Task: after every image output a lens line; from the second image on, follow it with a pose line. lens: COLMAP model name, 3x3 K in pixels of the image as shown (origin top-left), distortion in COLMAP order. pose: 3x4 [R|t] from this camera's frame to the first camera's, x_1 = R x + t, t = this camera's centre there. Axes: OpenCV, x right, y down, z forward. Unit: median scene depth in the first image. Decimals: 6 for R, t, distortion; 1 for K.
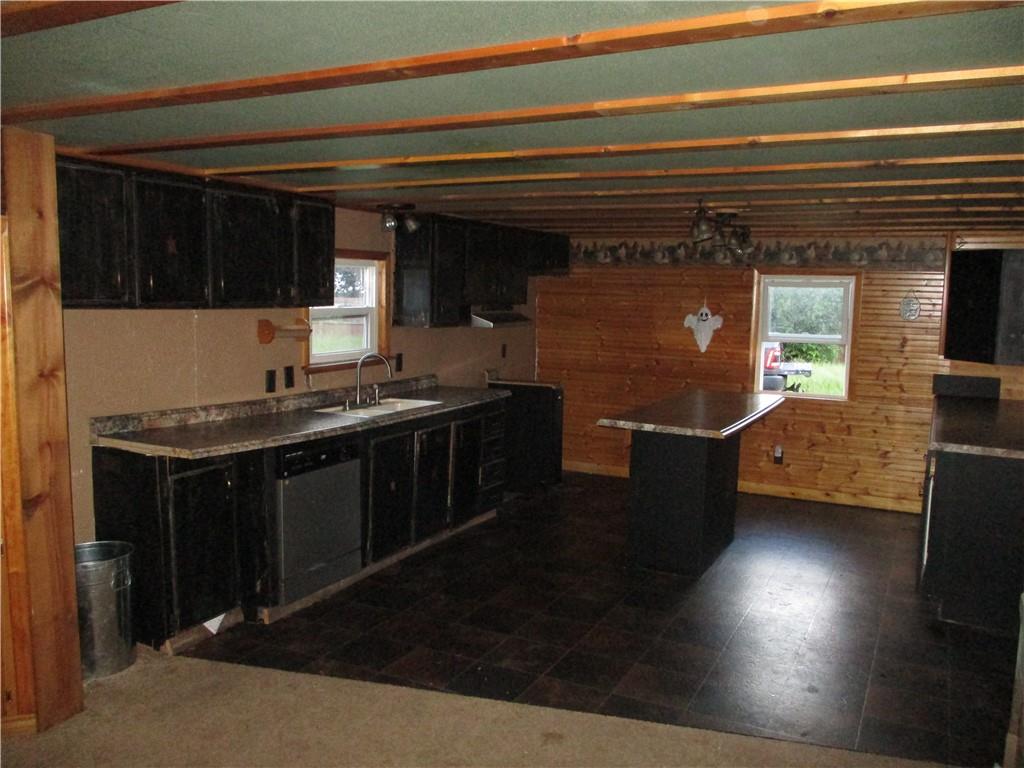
lens RADIAL K [[863.3, 0, 517.9], [0, 863.3, 382.6], [0, 0, 1]] dist [-0.020941, -0.008308]
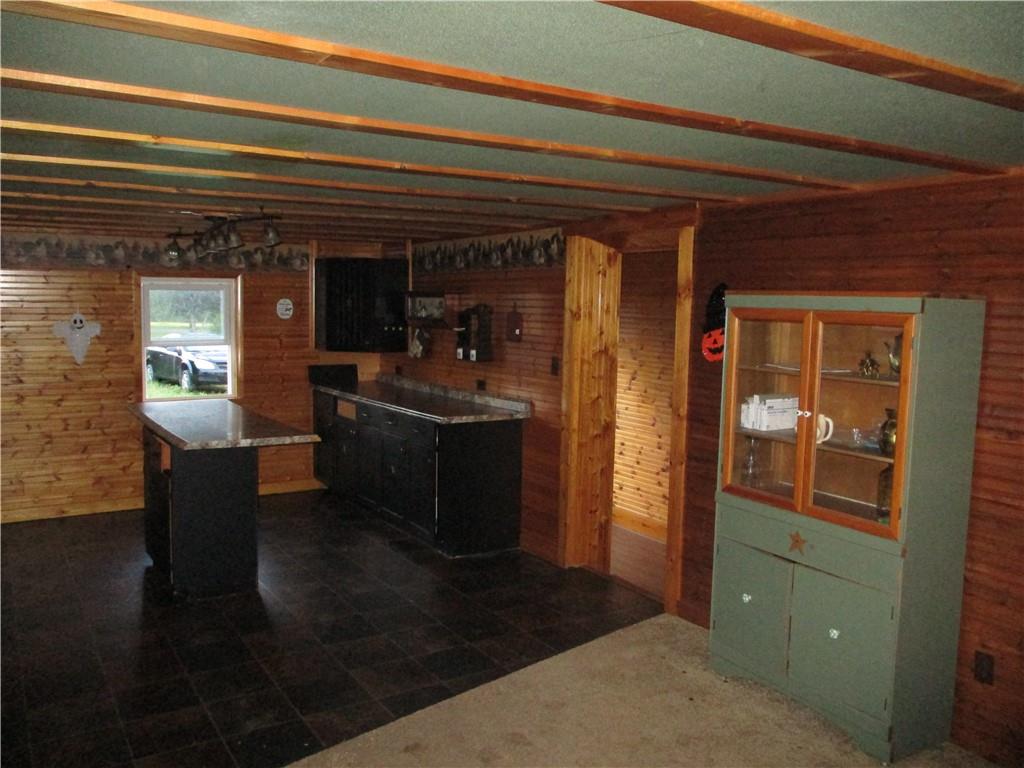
lens RADIAL K [[863.3, 0, 517.0], [0, 863.3, 386.7], [0, 0, 1]] dist [-0.020941, -0.008308]
pose [[0.509918, -0.100090, 0.854380, -0.400431], [0.091281, 0.993896, 0.061956, -0.032201], [-0.855366, 0.046396, 0.515942, 0.204727]]
